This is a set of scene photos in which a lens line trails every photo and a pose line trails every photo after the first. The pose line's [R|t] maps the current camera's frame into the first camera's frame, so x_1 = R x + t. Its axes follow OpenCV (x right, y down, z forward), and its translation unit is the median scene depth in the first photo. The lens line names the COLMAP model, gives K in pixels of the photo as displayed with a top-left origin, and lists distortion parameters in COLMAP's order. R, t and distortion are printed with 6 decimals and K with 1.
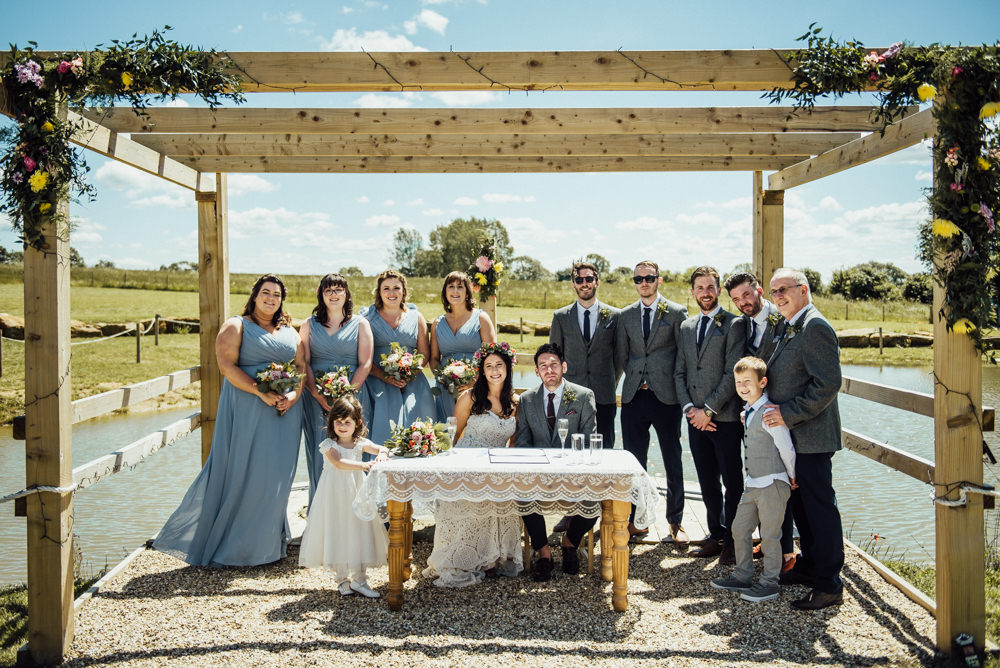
lens RADIAL K [[1100.6, 0, 500.0], [0, 1100.6, 334.0], [0, 0, 1]] dist [0.019080, 0.017891]
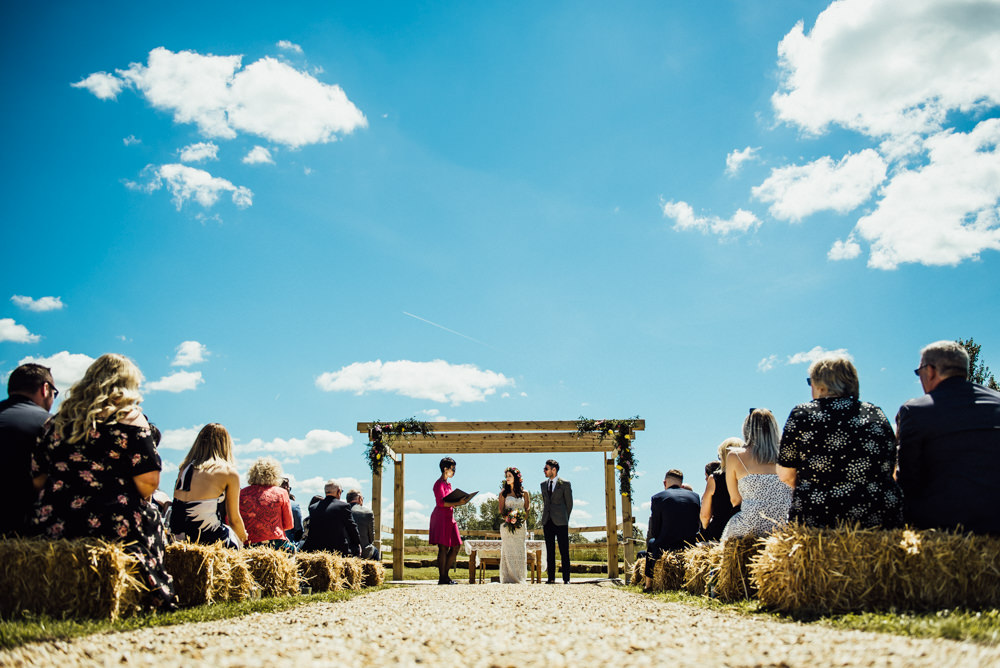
lens RADIAL K [[891.4, 0, 500.0], [0, 891.4, 334.0], [0, 0, 1]] dist [-0.140239, 0.000053]
pose [[0.999039, -0.012420, -0.042035, 0.127045], [0.000367, 0.961350, -0.275328, 0.289947], [0.043830, 0.275048, 0.960431, -1.974671]]
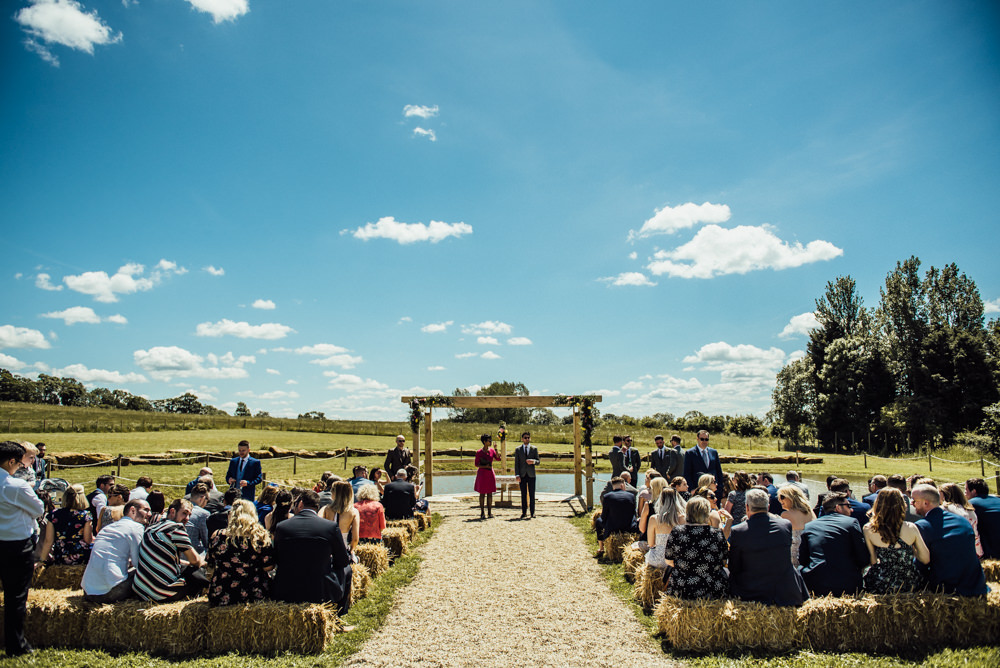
lens RADIAL K [[694.1, 0, 500.0], [0, 694.1, 334.0], [0, 0, 1]] dist [-0.046699, -0.004878]
pose [[0.999431, -0.008016, -0.032755, 0.104316], [0.002040, 0.983926, -0.178567, 0.051693], [0.033660, 0.178399, 0.983382, -2.375820]]
